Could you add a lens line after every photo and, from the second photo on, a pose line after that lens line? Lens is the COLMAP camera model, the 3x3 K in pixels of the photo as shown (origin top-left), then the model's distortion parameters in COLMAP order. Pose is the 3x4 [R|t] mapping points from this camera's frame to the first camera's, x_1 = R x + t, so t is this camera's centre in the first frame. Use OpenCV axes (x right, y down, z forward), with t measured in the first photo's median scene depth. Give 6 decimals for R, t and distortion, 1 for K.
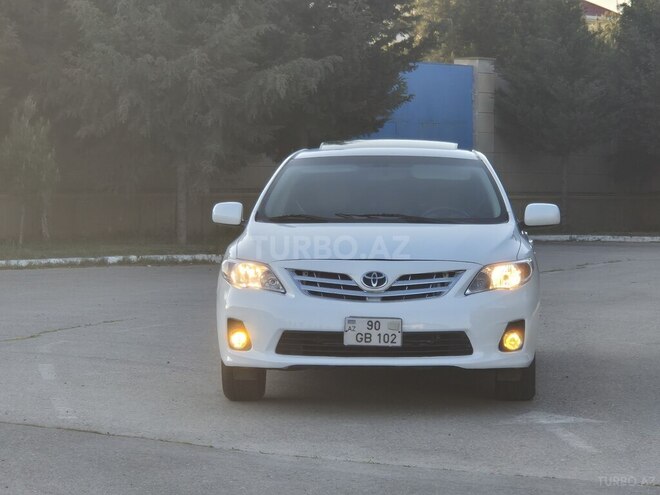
lens RADIAL K [[2571.5, 0, 331.3], [0, 2571.5, 247.5], [0, 0, 1]] dist [-0.805162, 6.184547]
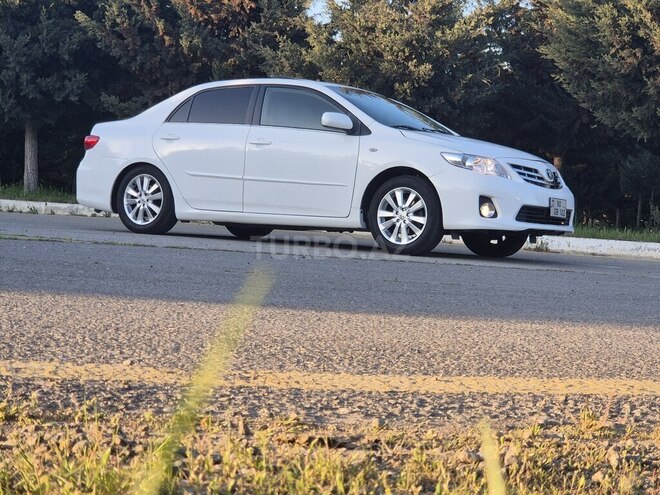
lens RADIAL K [[1603.3, 0, 330.6], [0, 1603.3, 261.9], [0, 0, 1]] dist [-0.769572, 9.875007]
pose [[0.489036, 0.007956, 0.872227, -0.867616], [-0.031969, 0.999450, 0.008808, 0.060512], [-0.871677, -0.032191, 0.489022, 0.648684]]
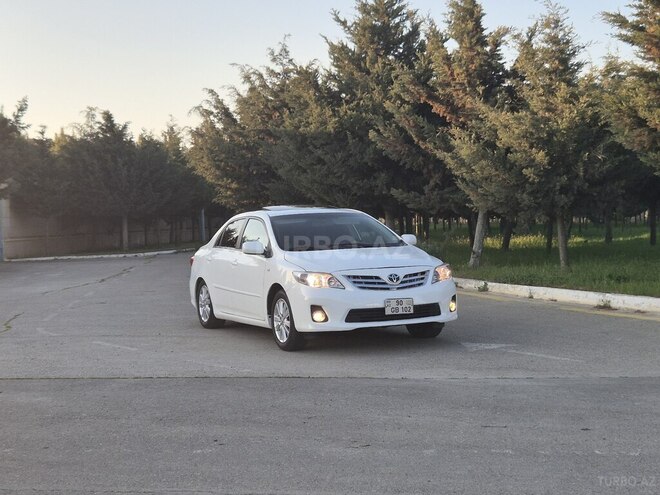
lens RADIAL K [[1146.6, 0, 347.4], [0, 1146.6, 249.2], [0, 0, 1]] dist [0.185508, -0.035912]
pose [[0.886928, -0.051143, 0.459068, -0.390172], [0.053687, 0.998530, 0.007519, -0.016346], [-0.458777, 0.017977, 0.888369, 0.280262]]
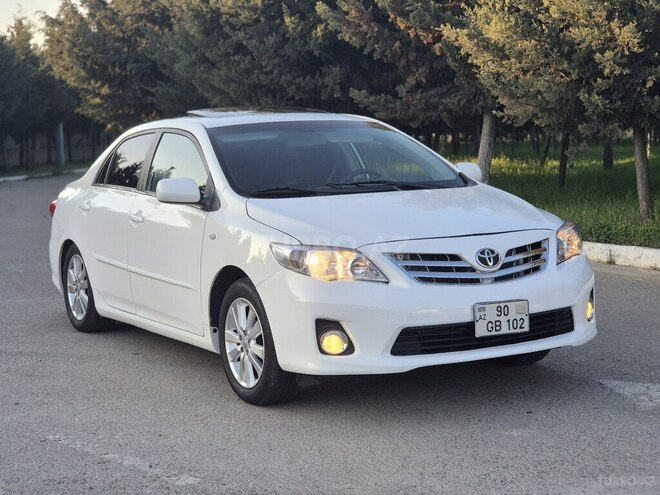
lens RADIAL K [[1263.4, 0, 319.7], [0, 1263.4, 226.3], [0, 0, 1]] dist [-0.159779, 2.131916]
pose [[0.847798, -0.075875, 0.524864, -0.256071], [0.054237, 0.996928, 0.056510, -0.025590], [-0.527539, -0.019442, 0.849308, 0.663833]]
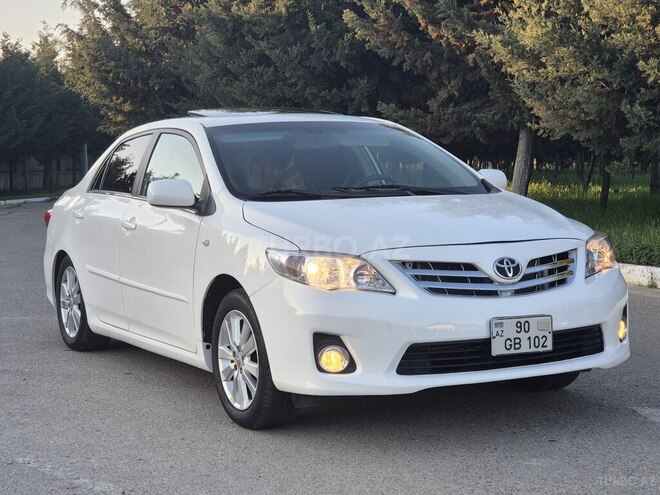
lens RADIAL K [[1305.2, 0, 325.5], [0, 1305.2, 250.0], [0, 0, 1]] dist [-0.154361, 2.036540]
pose [[0.861416, -0.062418, 0.504051, -0.231165], [0.043272, 0.997831, 0.049614, -0.015133], [-0.506054, -0.020927, 0.862248, 0.683062]]
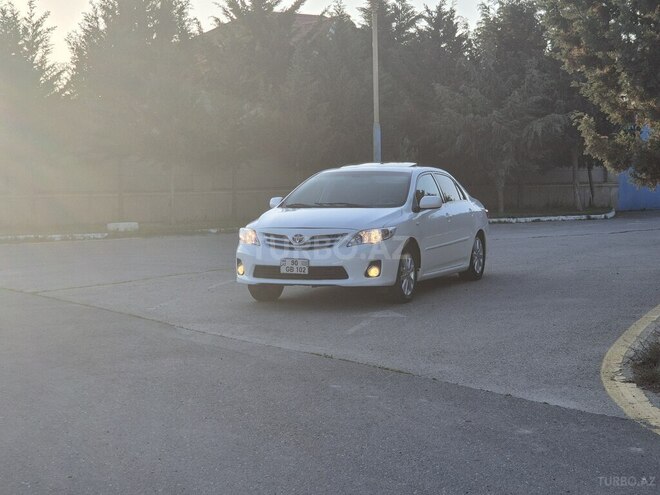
lens RADIAL K [[1320.4, 0, 358.1], [0, 1320.4, 215.3], [0, 0, 1]] dist [-0.342209, 3.812101]
pose [[0.950715, -0.006469, -0.309998, 0.359963], [0.007589, 0.999968, 0.002406, -0.006694], [0.309972, -0.004640, 0.950734, 0.087487]]
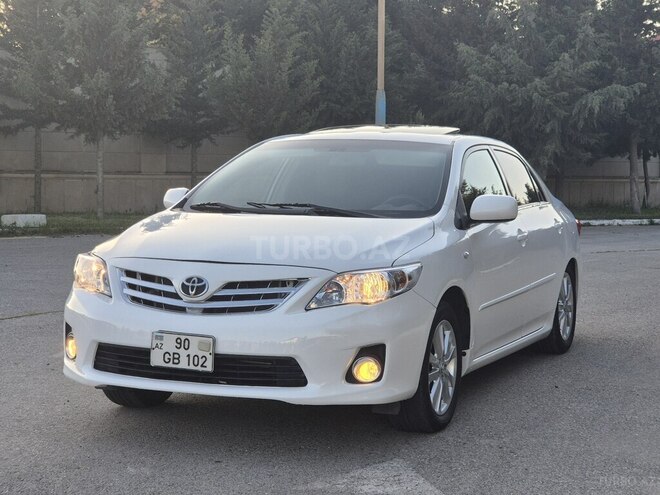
lens RADIAL K [[1305.2, 0, 325.5], [0, 1305.2, 250.0], [0, 0, 1]] dist [-0.154361, 2.036540]
pose [[0.942367, 0.032146, -0.333032, 0.193128], [-0.020570, 0.999057, 0.038228, -0.015730], [0.333947, -0.029175, 0.942140, 0.622830]]
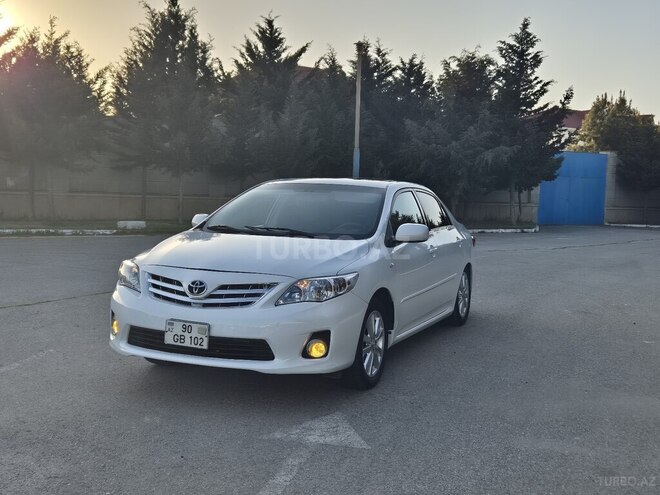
lens RADIAL K [[768.1, 0, 336.7], [0, 768.1, 243.3], [0, 0, 1]] dist [0.096681, -0.019083]
pose [[0.944567, 0.048657, -0.324692, 0.187528], [-0.037101, 0.998442, 0.041690, -0.024210], [0.326214, -0.027333, 0.944901, 0.691399]]
